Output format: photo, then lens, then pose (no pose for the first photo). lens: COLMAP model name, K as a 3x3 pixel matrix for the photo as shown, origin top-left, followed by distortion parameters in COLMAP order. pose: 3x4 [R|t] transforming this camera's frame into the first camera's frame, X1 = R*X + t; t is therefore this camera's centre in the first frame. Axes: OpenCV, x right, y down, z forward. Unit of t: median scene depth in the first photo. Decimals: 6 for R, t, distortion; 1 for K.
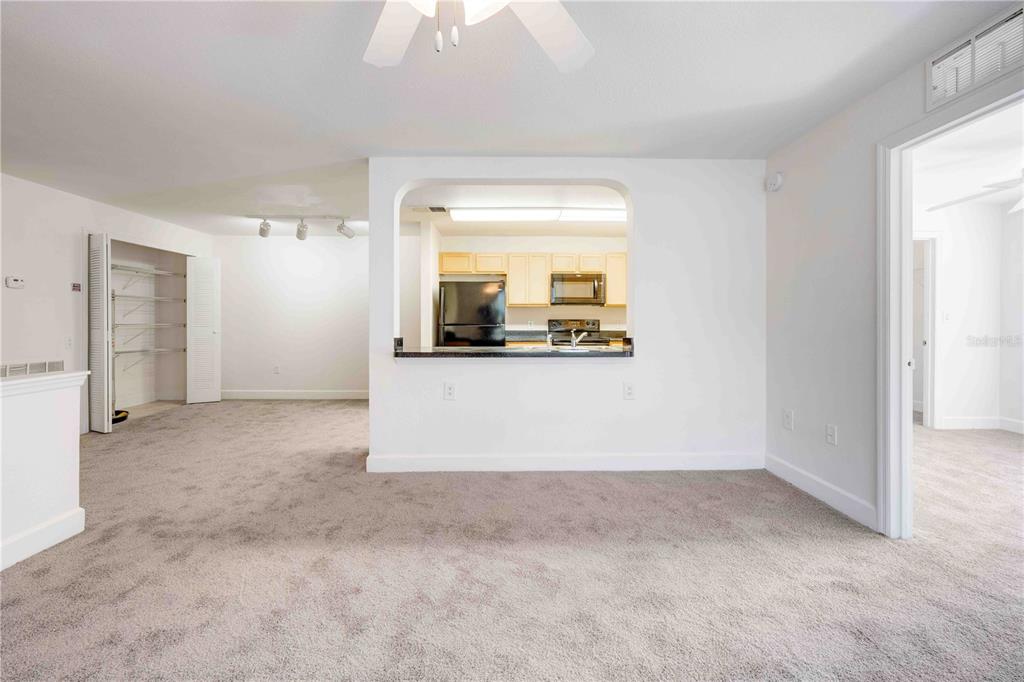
lens RADIAL K [[419.3, 0, 509.6], [0, 419.3, 325.2], [0, 0, 1]] dist [-0.000543, 0.000249]
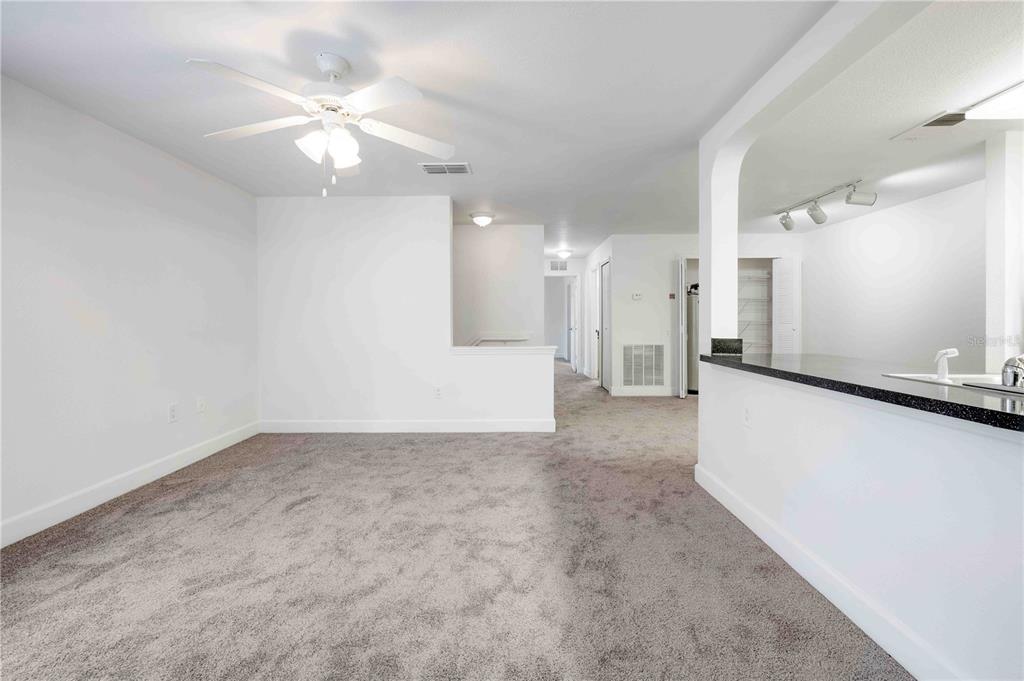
lens RADIAL K [[412.1, 0, 508.5], [0, 412.1, 321.7], [0, 0, 1]] dist [0.003916, 0.000290]
pose [[-0.027922, 0.005329, -0.999596, 0.542964], [-0.005667, 0.999969, 0.005489, -0.005201], [0.999594, 0.005818, -0.027891, 0.561850]]
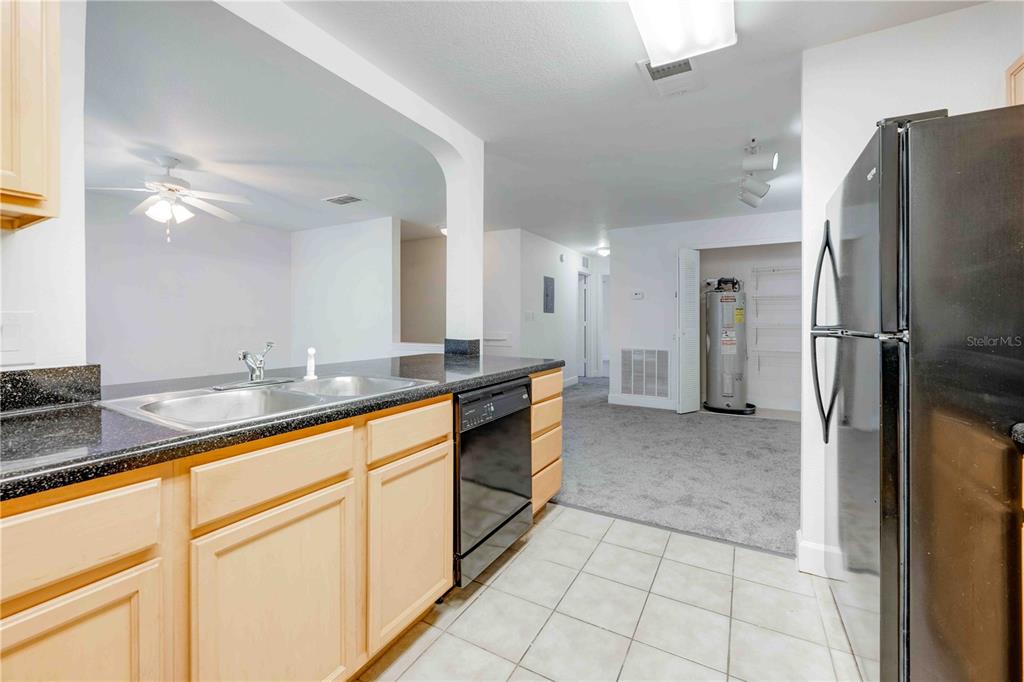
lens RADIAL K [[419.3, 0, 513.6], [0, 419.3, 321.1], [0, 0, 1]] dist [-0.000543, 0.000249]
pose [[-0.498034, -0.000303, -0.867157, 0.398667], [-0.010497, 0.999929, 0.005679, -0.012960], [0.867094, 0.011931, -0.498002, 1.466918]]
